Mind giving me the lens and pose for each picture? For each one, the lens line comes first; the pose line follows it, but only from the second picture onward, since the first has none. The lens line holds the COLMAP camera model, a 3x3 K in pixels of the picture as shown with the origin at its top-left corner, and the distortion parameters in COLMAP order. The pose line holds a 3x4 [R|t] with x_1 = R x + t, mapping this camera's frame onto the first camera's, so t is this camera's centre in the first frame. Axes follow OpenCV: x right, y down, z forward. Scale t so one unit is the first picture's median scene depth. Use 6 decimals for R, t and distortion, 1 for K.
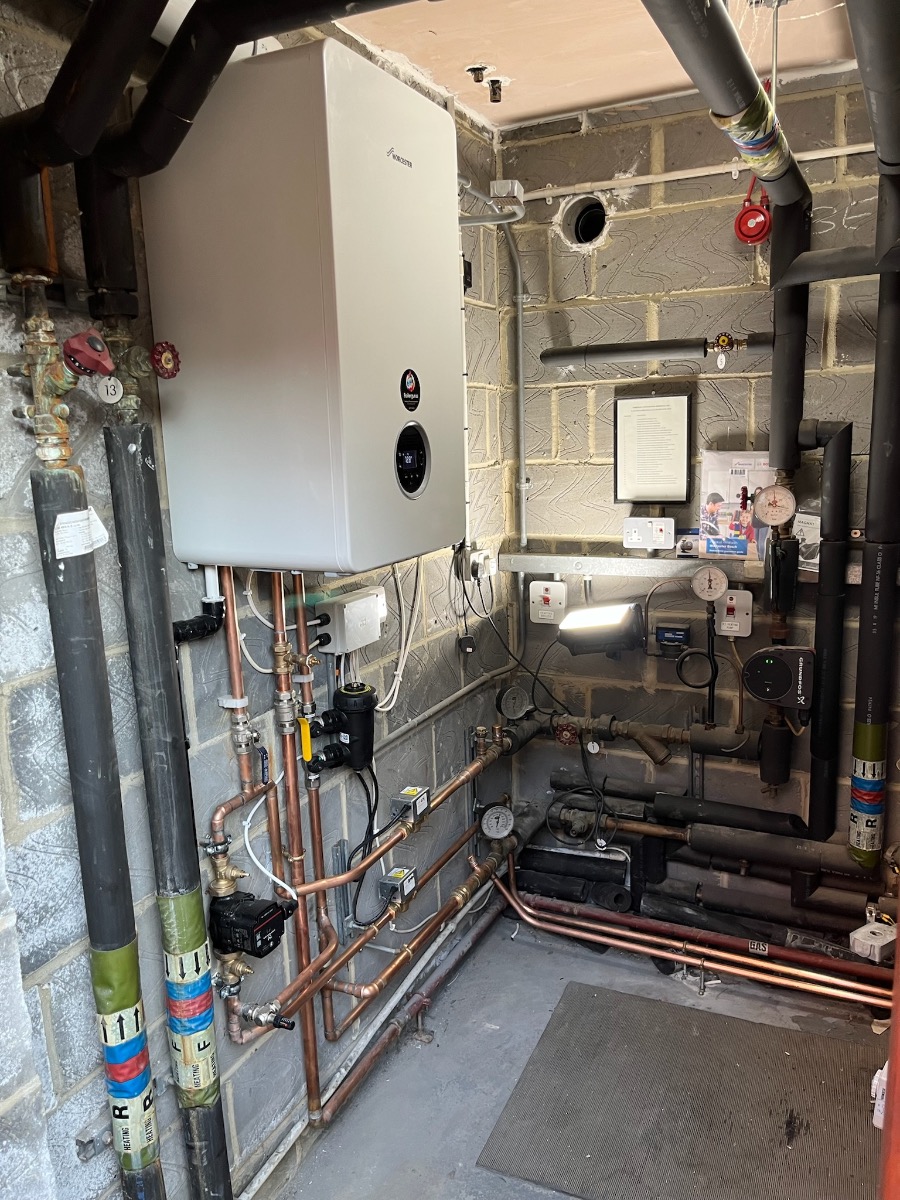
lens RADIAL K [[911.1, 0, 450.0], [0, 911.1, 600.0], [0, 0, 1]] dist [0.066019, -0.096689]
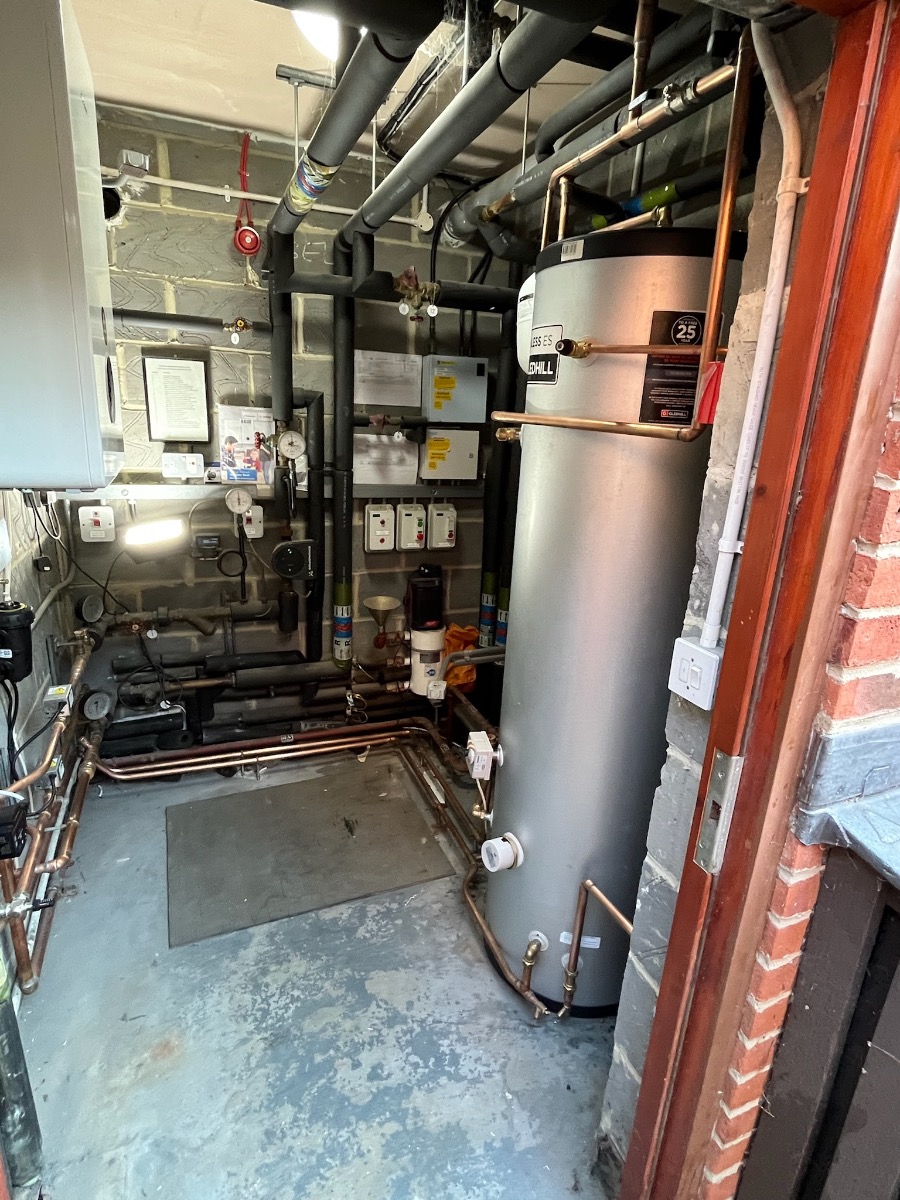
lens RADIAL K [[641.4, 0, 450.0], [0, 641.4, 600.0], [0, 0, 1]] dist [-0.009800, 0.000184]
pose [[0.667085, -0.148701, 0.729990, -0.256795], [0.063660, 0.987671, 0.143017, 0.012484], [-0.742256, -0.048934, 0.668327, 0.096667]]
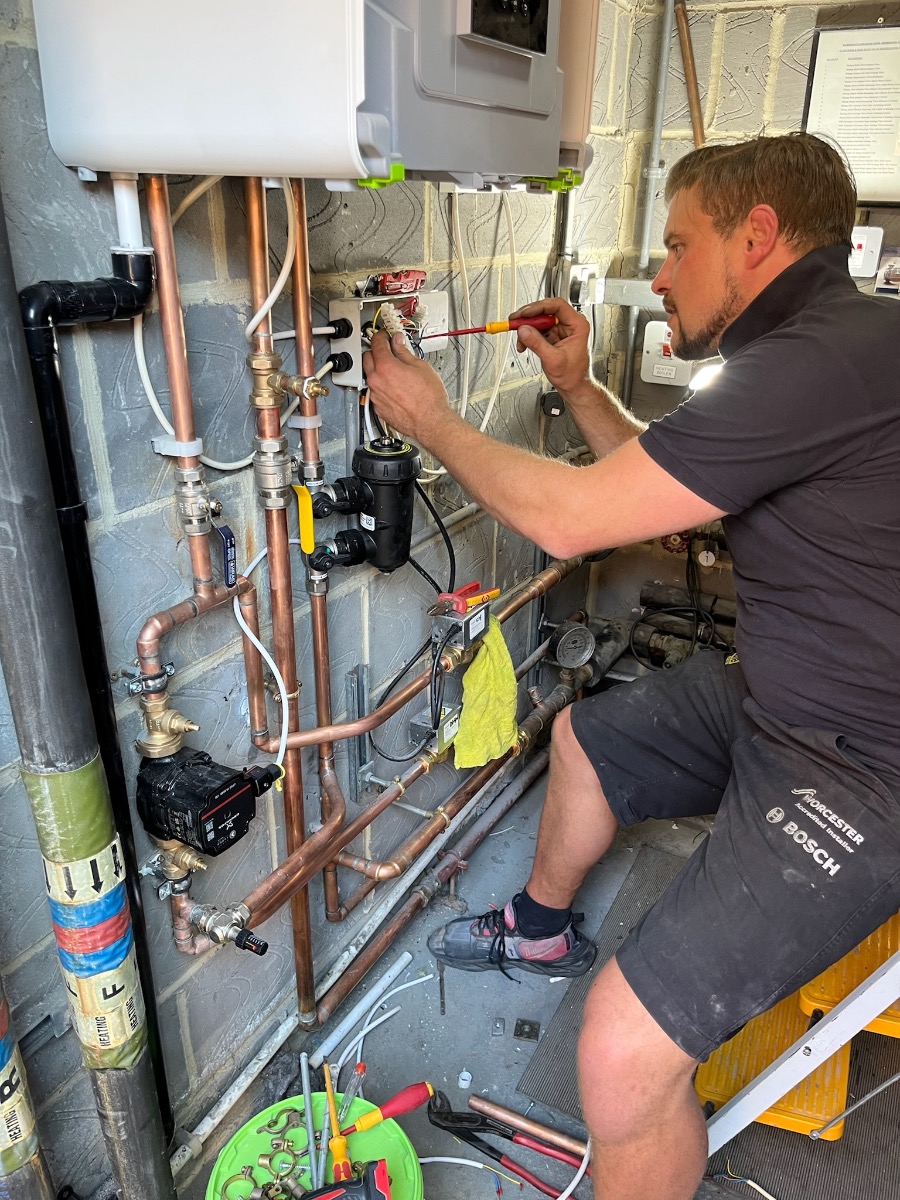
lens RADIAL K [[911.1, 0, 450.0], [0, 911.1, 600.0], [0, 0, 1]] dist [0.066019, -0.096689]
pose [[0.996273, 0.076608, -0.039640, -0.022964], [-0.065612, 0.971383, 0.228275, 0.044565], [0.055994, -0.224823, 0.972789, 0.302070]]
